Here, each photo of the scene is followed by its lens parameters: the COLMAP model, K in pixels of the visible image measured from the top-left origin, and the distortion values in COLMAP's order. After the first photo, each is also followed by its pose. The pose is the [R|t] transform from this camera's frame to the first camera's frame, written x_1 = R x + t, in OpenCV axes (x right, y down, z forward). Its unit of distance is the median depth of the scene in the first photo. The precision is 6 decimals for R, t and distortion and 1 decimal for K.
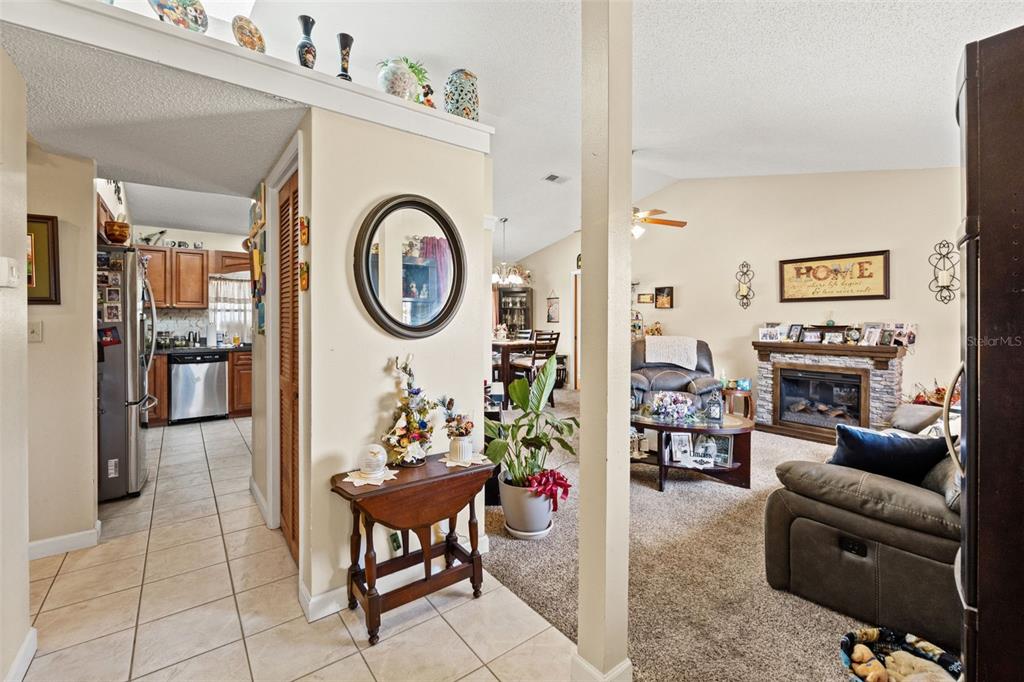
lens RADIAL K [[440.1, 0, 516.3], [0, 440.1, 332.6], [0, 0, 1]] dist [0.002406, 0.000215]
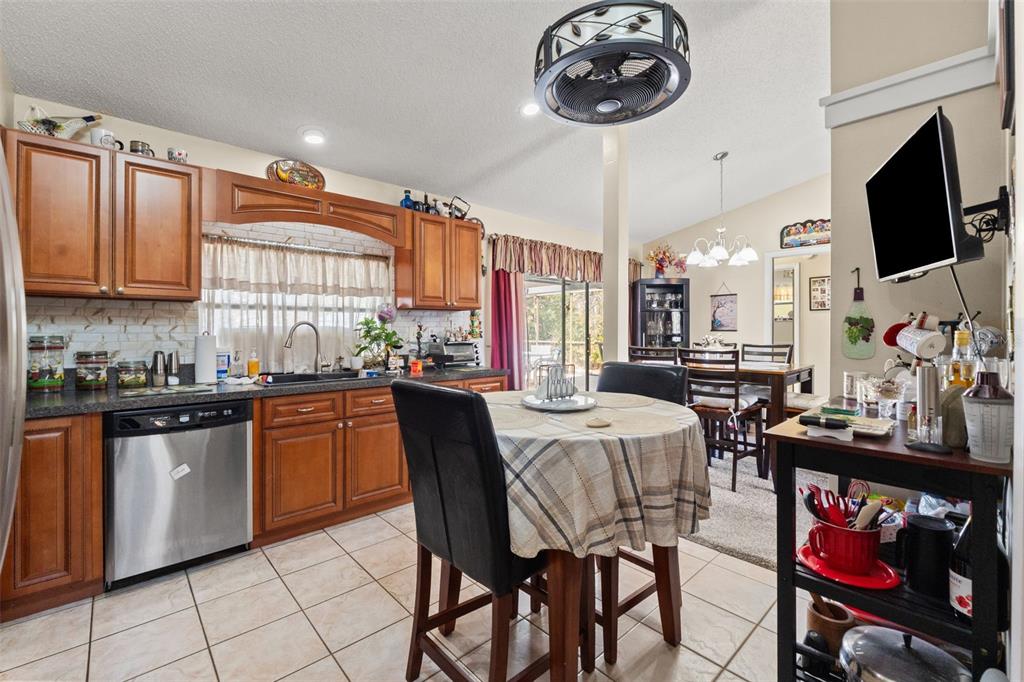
lens RADIAL K [[436.0, 0, 511.3], [0, 436.0, 340.0], [0, 0, 1]] dist [-0.003181, -0.000018]
pose [[0.996205, -0.003687, 0.086962, -0.422225], [0.004303, 0.999967, -0.006893, -0.009344], [-0.086933, 0.007241, 0.996188, 0.531861]]
